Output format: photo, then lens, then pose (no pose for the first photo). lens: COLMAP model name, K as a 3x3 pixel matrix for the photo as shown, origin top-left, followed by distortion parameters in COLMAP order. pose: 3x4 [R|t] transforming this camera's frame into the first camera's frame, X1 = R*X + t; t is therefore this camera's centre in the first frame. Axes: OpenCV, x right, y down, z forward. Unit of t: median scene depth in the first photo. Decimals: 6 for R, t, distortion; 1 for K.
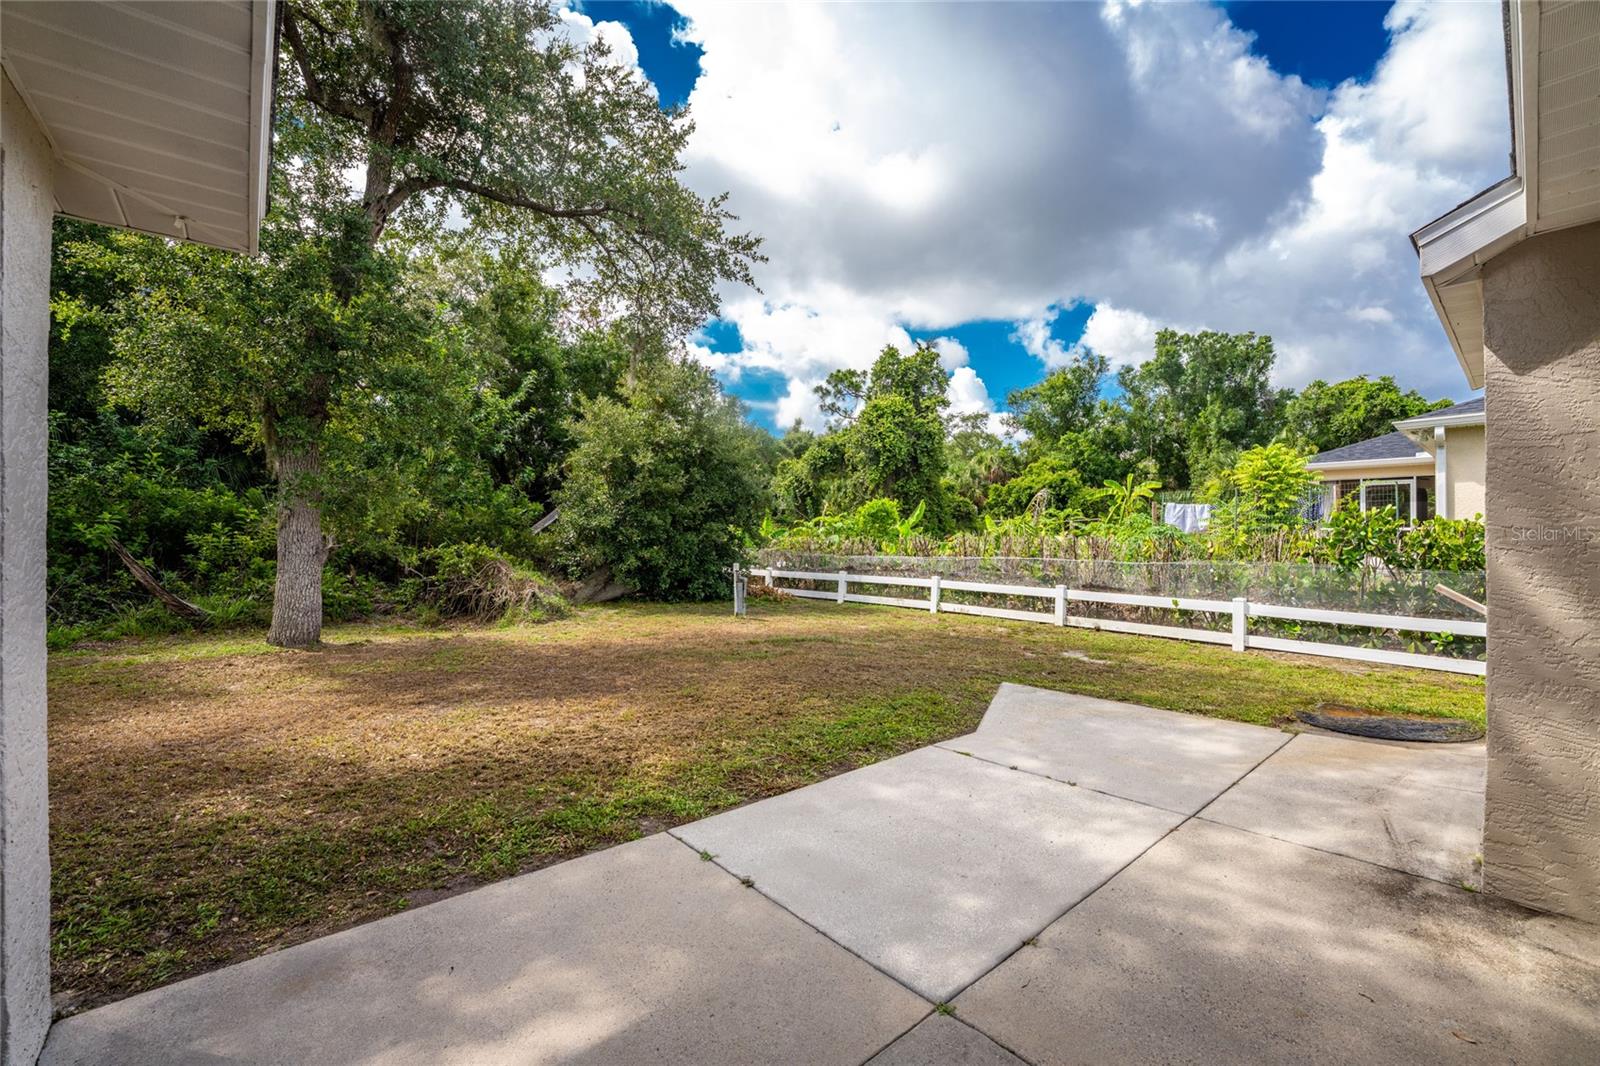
lens RADIAL K [[654.8, 0, 796.8], [0, 654.8, 538.5], [0, 0, 1]] dist [-0.028616, 0.002917]
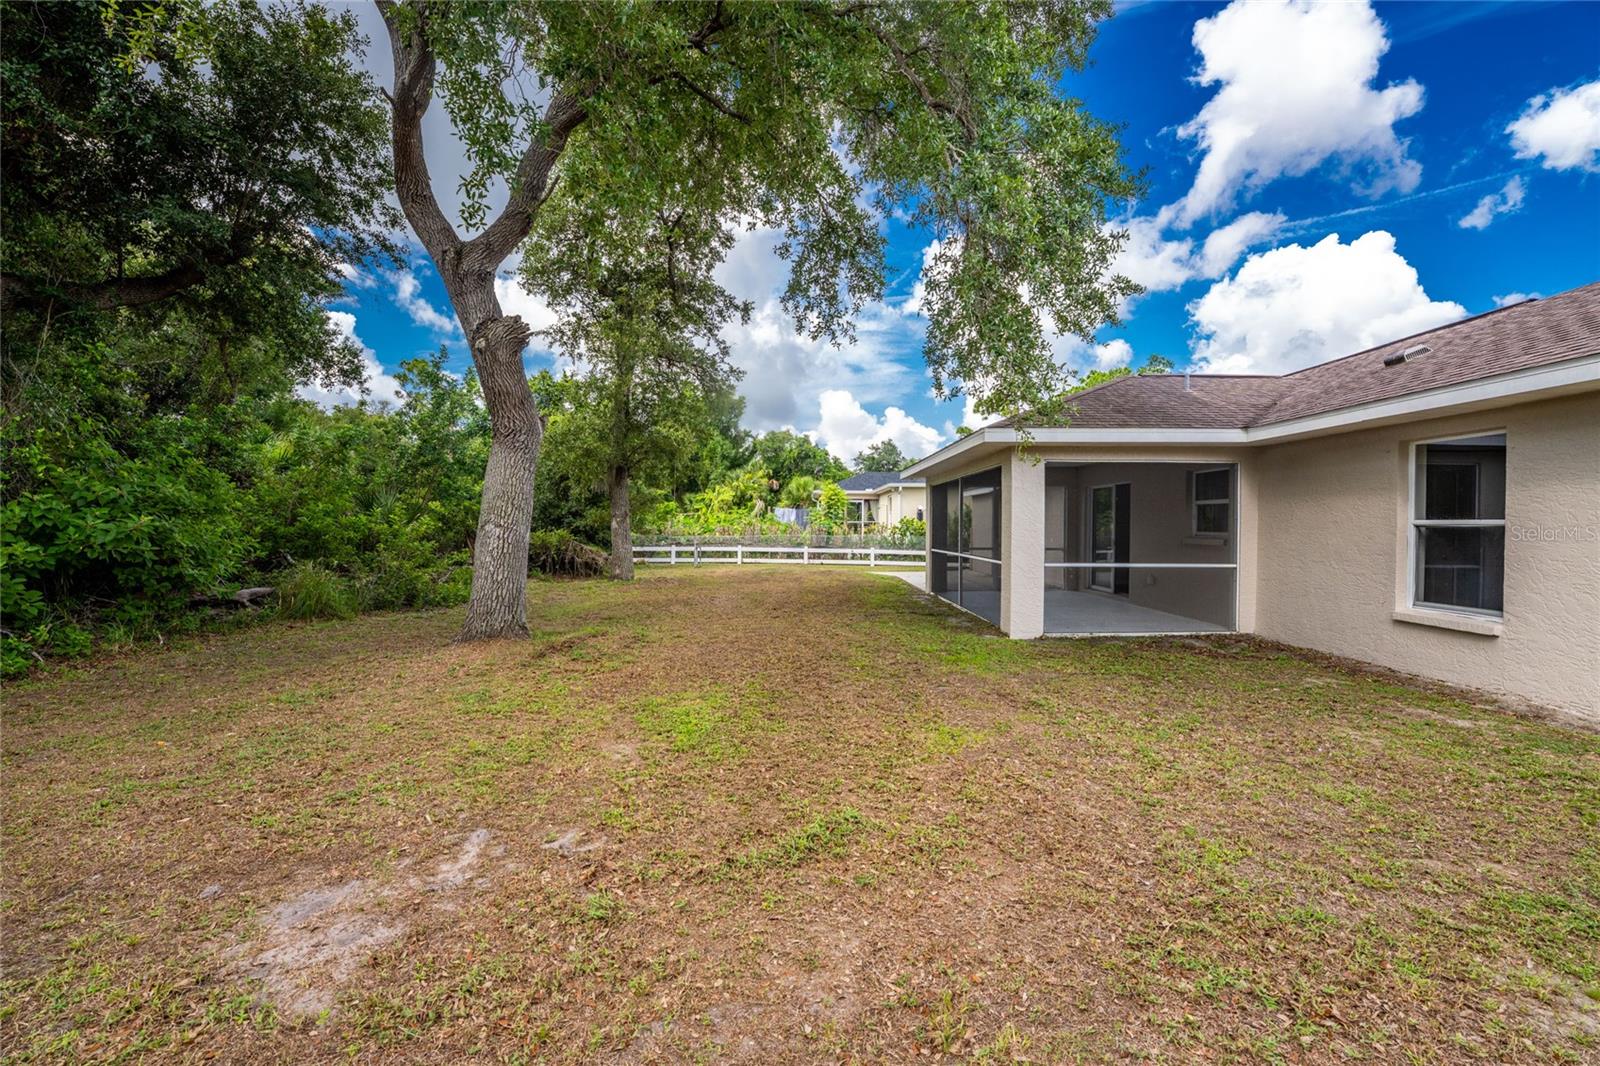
lens RADIAL K [[654.8, 0, 794.2], [0, 654.8, 527.2], [0, 0, 1]] dist [-0.028616, 0.002917]
pose [[0.659578, -0.001439, 0.751635, -1.179913], [-0.002333, 0.999989, 0.003962, -0.005863], [-0.751632, -0.004367, 0.659568, -0.435784]]
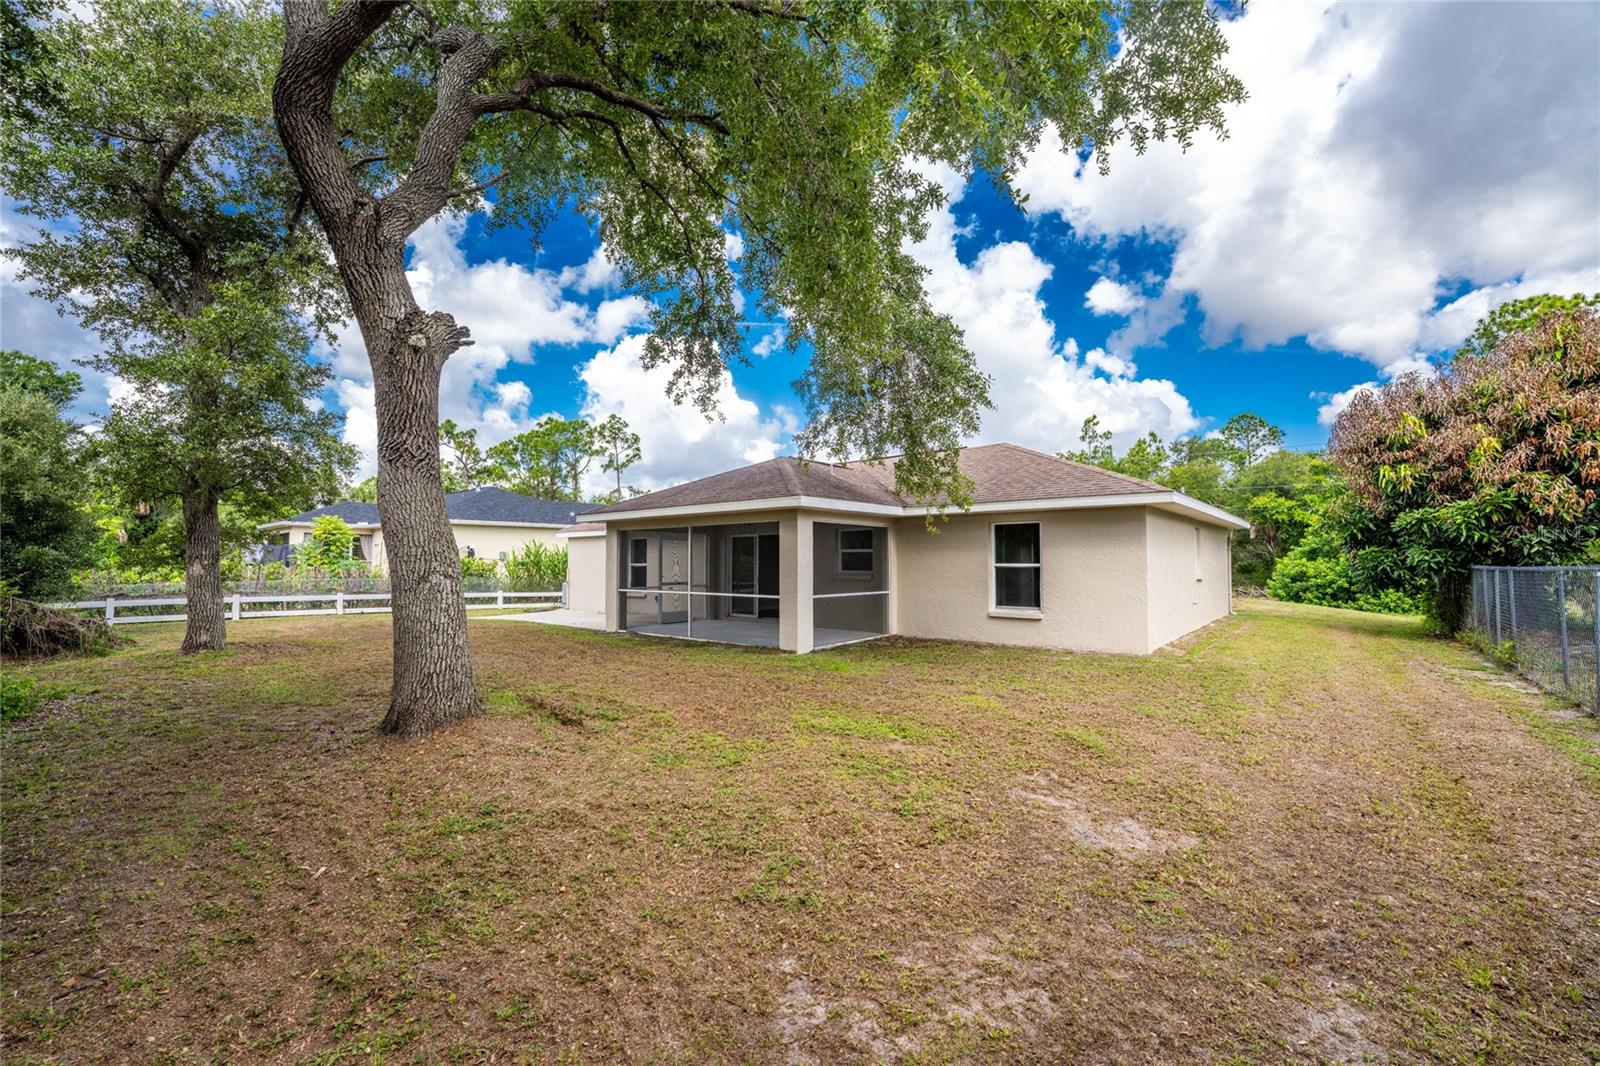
lens RADIAL K [[654.8, 0, 799.8], [0, 654.8, 552.1], [0, 0, 1]] dist [-0.028616, 0.002917]
pose [[-0.151691, 0.012885, 0.988344, -1.405029], [0.003311, 0.999916, -0.012528, -0.016294], [-0.988422, 0.001372, -0.151721, -0.027295]]
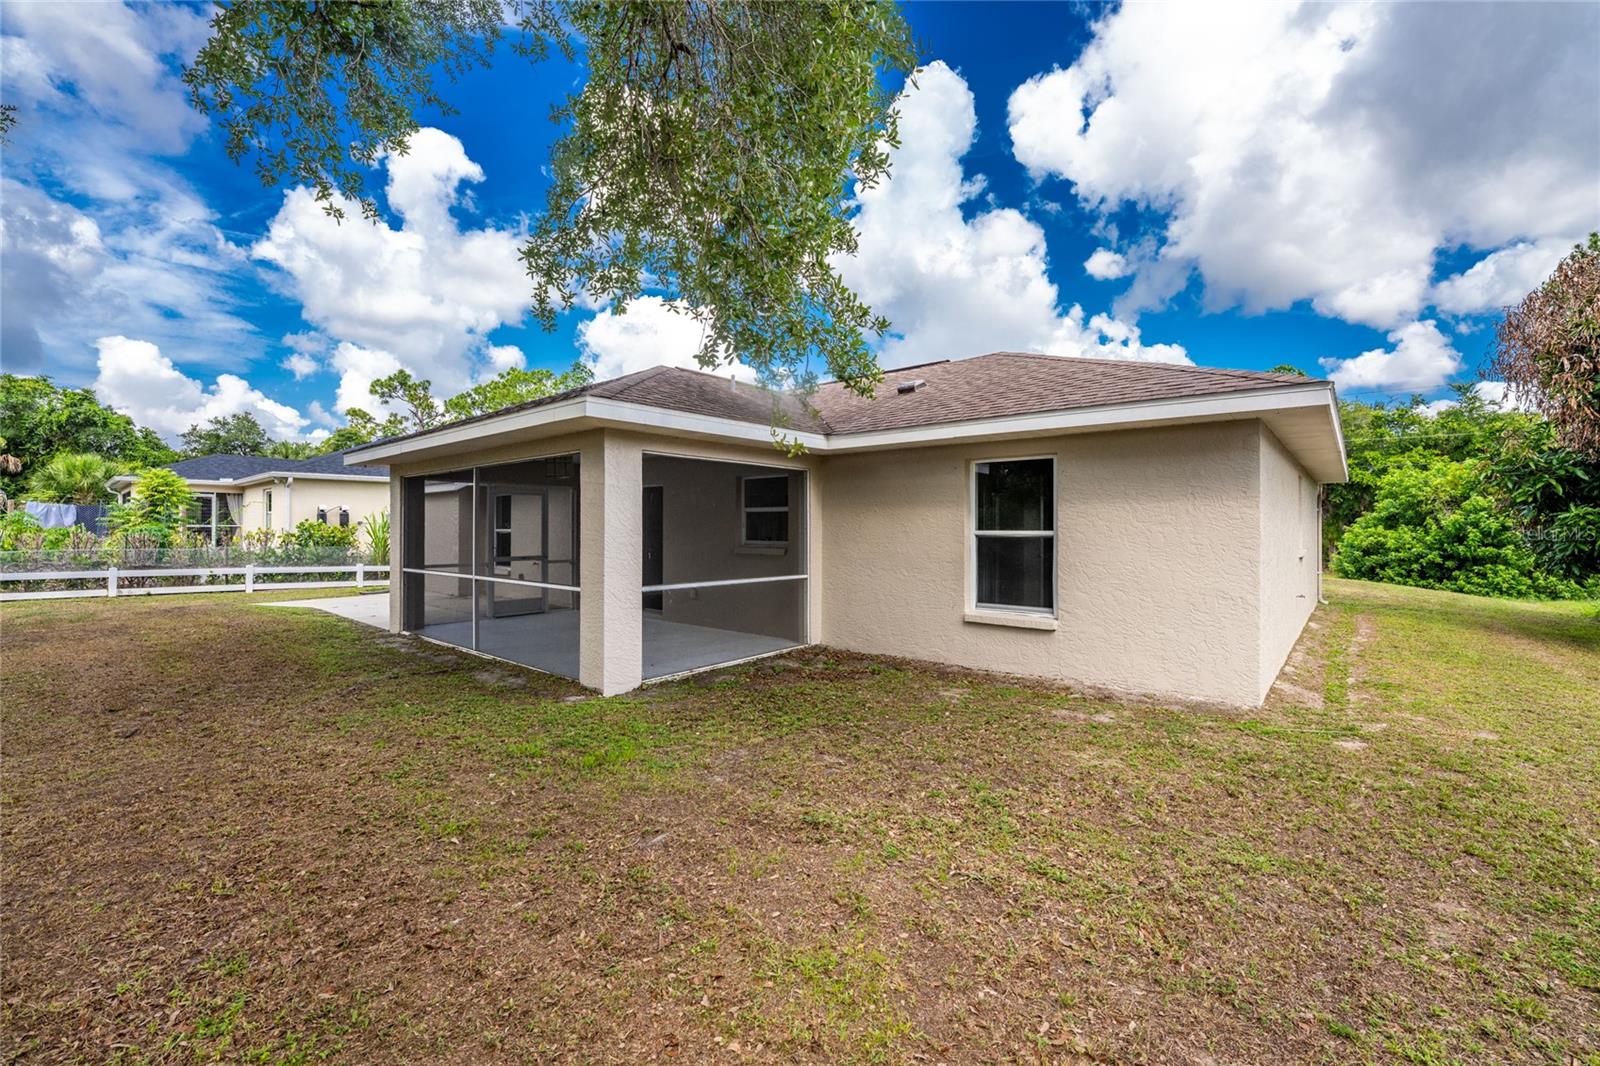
lens RADIAL K [[654.8, 0, 802.6], [0, 654.8, 528.2], [0, 0, 1]] dist [-0.028616, 0.002917]
pose [[-0.157549, -0.002266, 0.987509, -1.021953], [0.000484, 0.999997, 0.002372, -0.014286], [-0.987511, 0.000852, -0.157548, -0.225732]]
